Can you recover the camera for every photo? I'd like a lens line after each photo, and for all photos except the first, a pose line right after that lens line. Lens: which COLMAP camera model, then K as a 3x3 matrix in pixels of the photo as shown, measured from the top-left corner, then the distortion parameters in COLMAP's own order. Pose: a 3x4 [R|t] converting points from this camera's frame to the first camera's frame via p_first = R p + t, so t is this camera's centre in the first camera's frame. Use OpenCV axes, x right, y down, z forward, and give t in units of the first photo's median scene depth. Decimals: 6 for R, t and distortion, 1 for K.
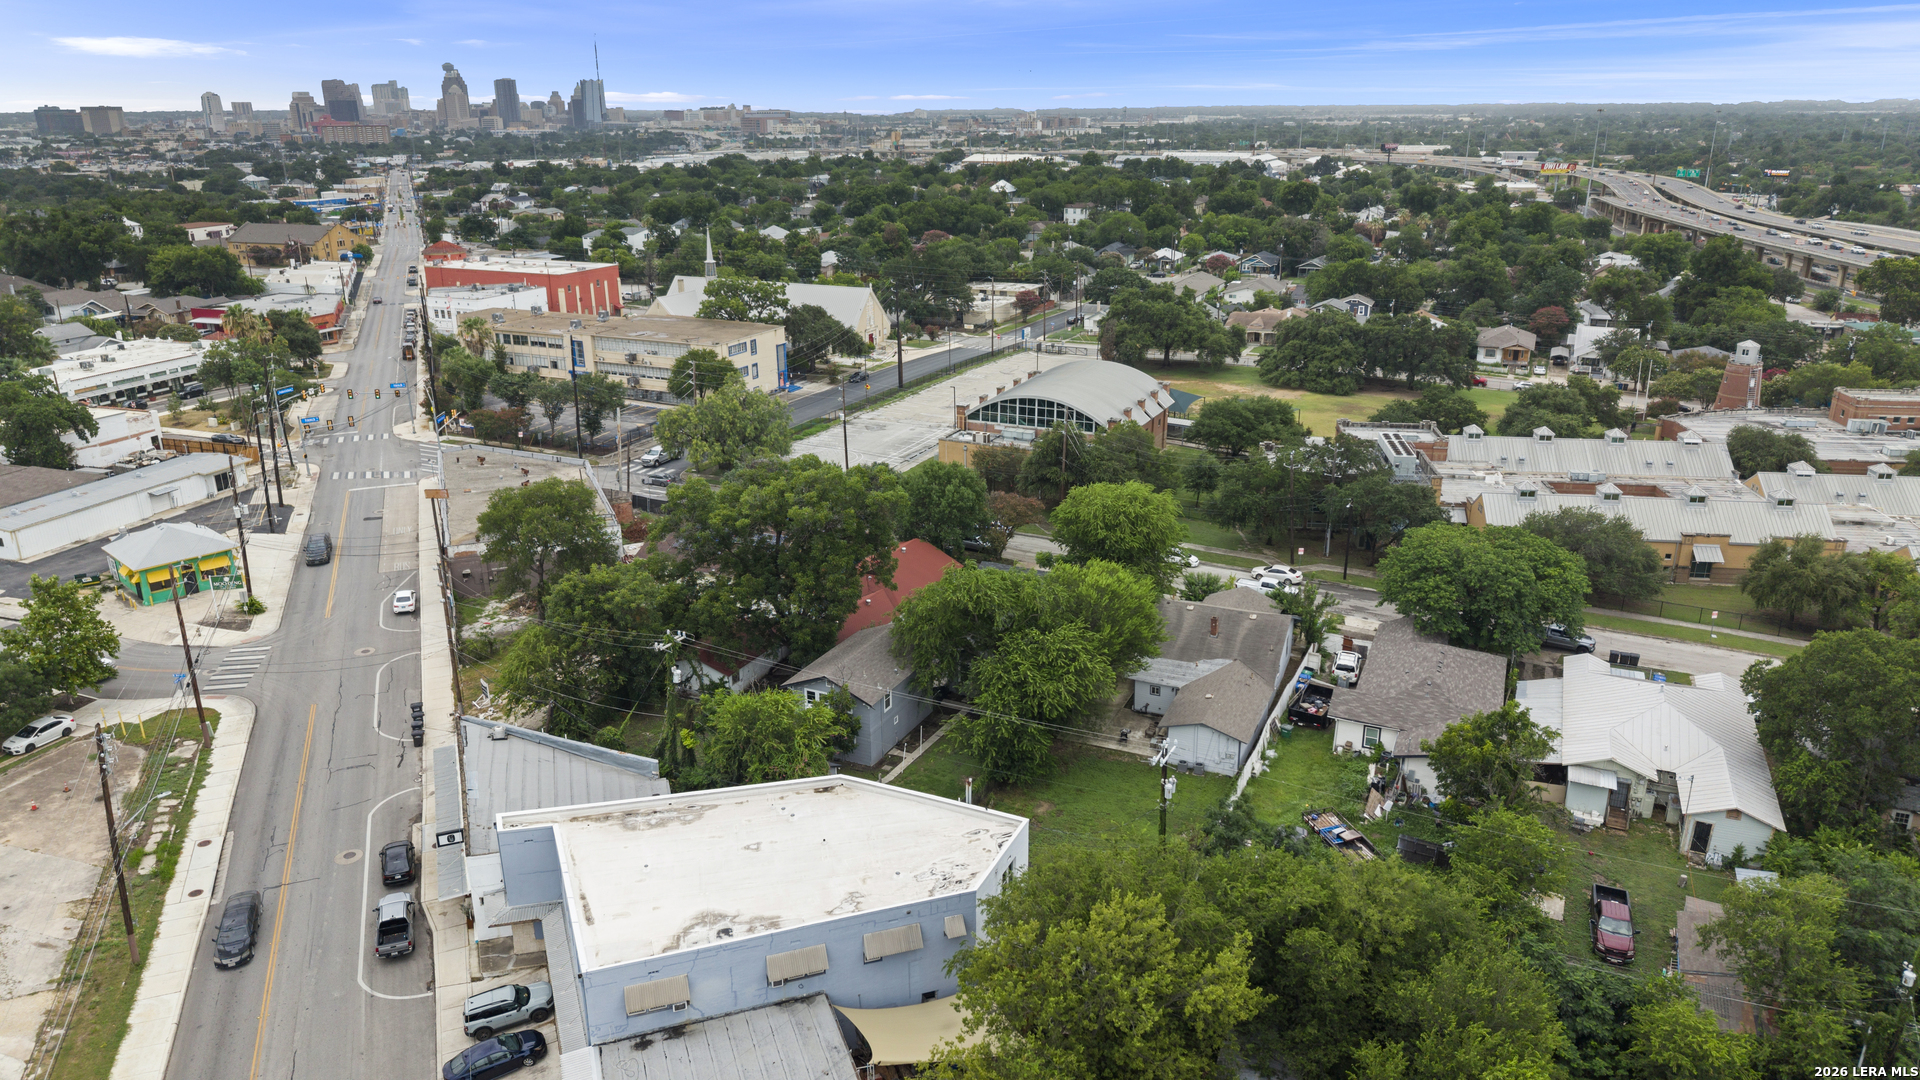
lens RADIAL K [[1245.4, 0, 960.0], [0, 1245.4, 540.0], [0, 0, 1]] dist [0.077967, -0.131294]
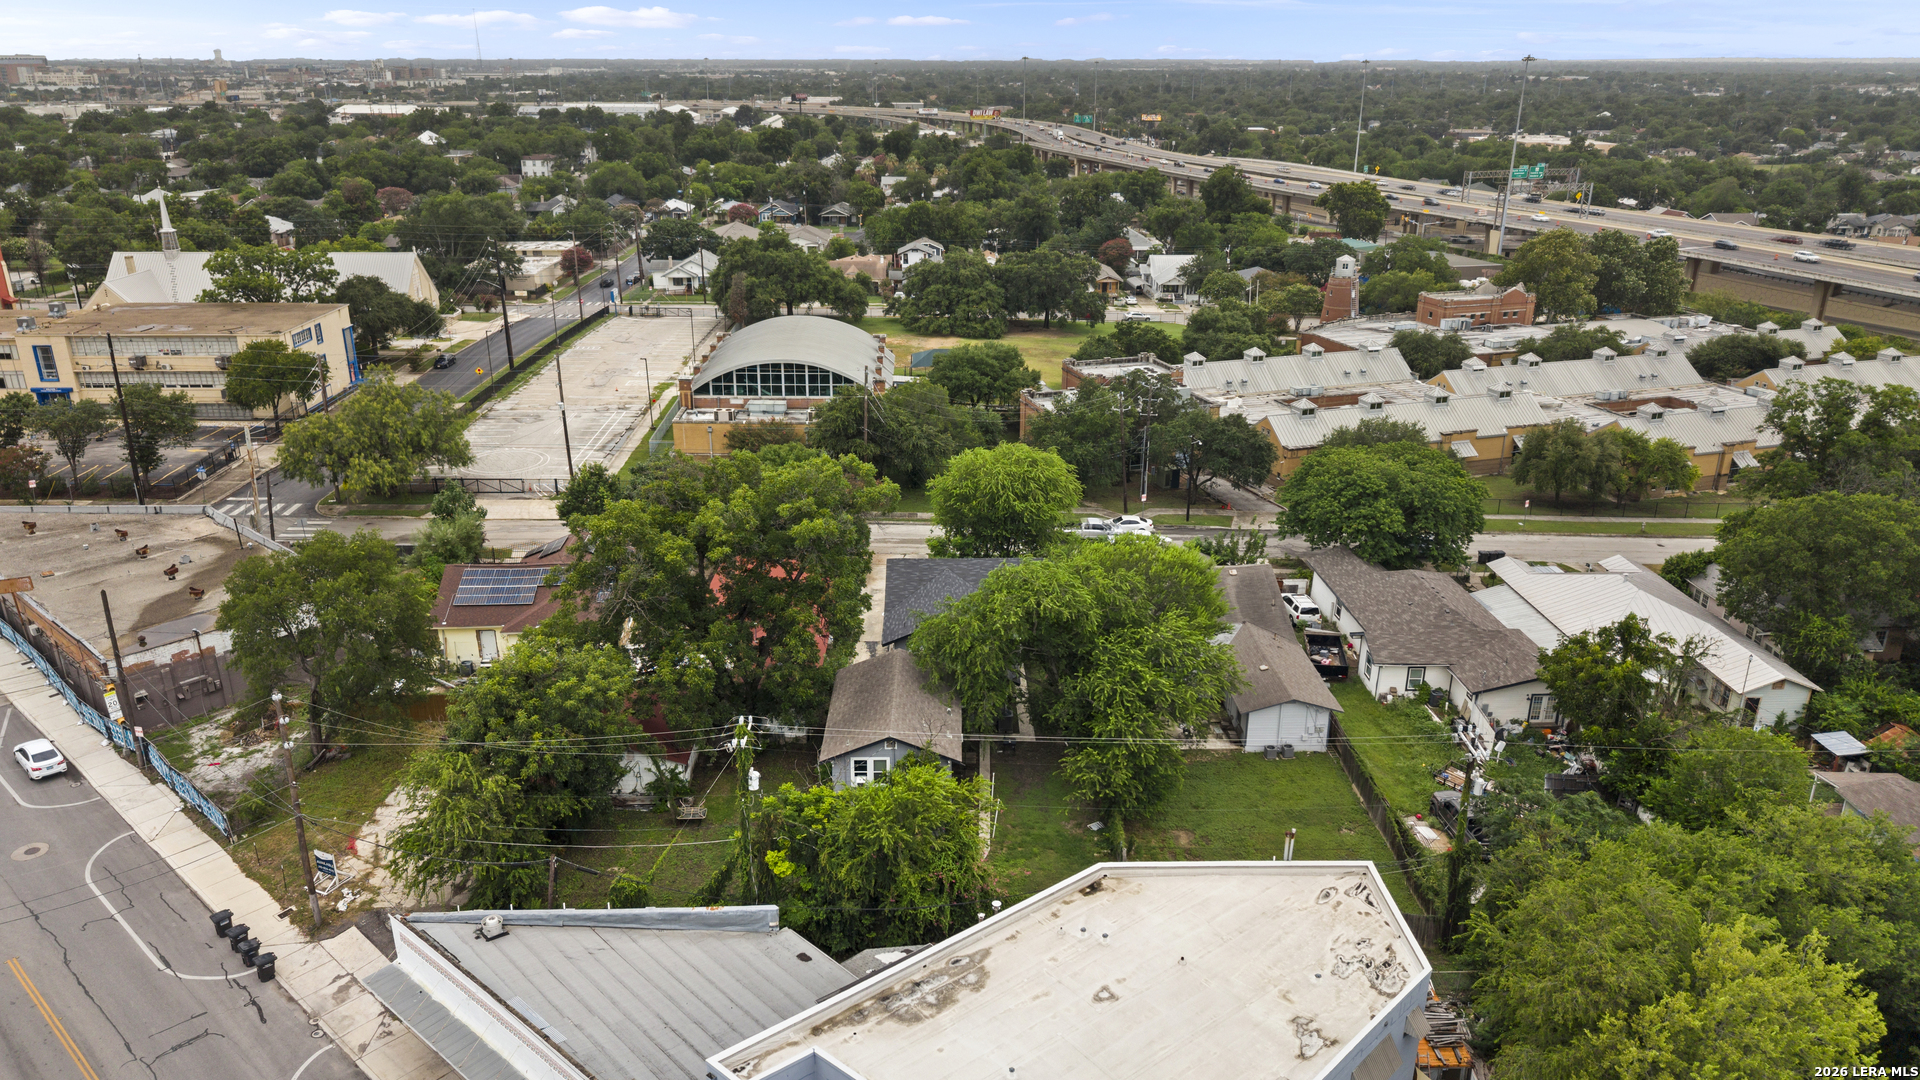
lens RADIAL K [[1282.5, 0, 960.0], [0, 1282.5, 540.0], [0, 0, 1]] dist [0.017969, -0.015657]
pose [[0.896794, -0.146283, 0.417568, -0.175711], [0.135423, 0.989221, 0.055702, -0.021696], [-0.421215, 0.006595, 0.906937, 0.130051]]
